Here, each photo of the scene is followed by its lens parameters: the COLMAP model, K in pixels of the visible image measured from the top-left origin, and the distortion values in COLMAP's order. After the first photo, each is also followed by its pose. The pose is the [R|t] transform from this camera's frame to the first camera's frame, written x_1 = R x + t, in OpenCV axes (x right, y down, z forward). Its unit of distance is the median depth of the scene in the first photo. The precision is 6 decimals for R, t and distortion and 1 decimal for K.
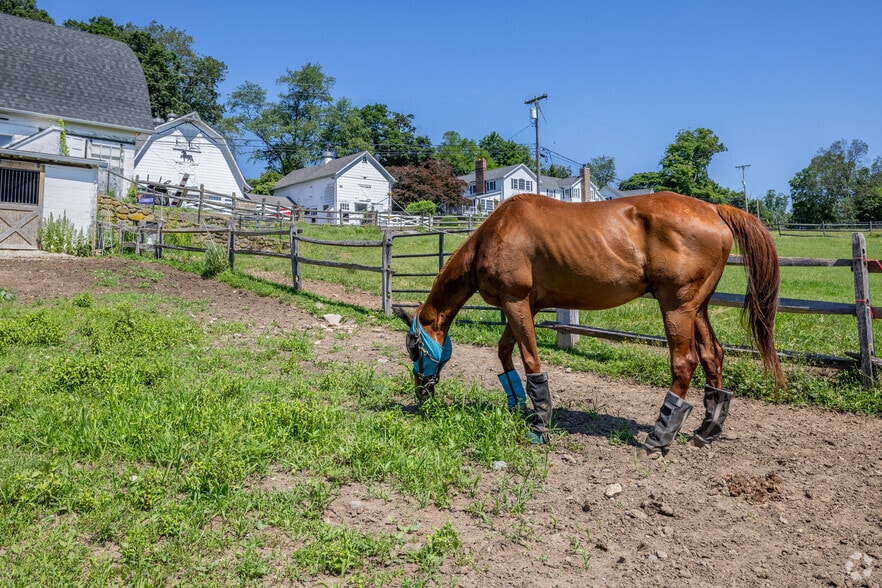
lens RADIAL K [[706.6, 0, 445.1], [0, 706.6, 233.3], [0, 0, 1]] dist [0.001627, -0.010338]
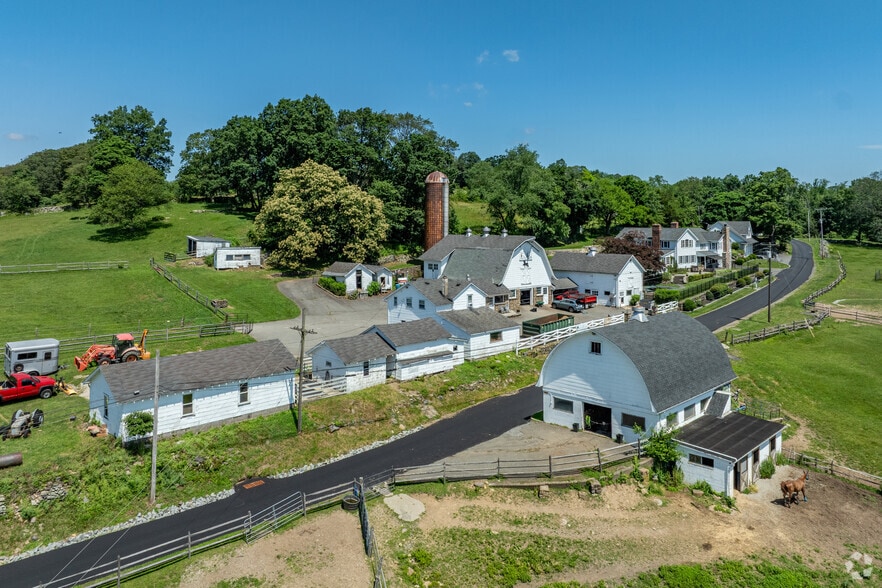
lens RADIAL K [[638.8, 0, 446.5], [0, 638.8, 240.2], [0, 0, 1]] dist [-0.036616, -0.006129]
pose [[0.999972, 0.006703, -0.003357, -0.369941], [-0.006262, 0.993056, 0.117473, -0.223608], [0.004121, -0.117449, 0.993070, -0.260010]]
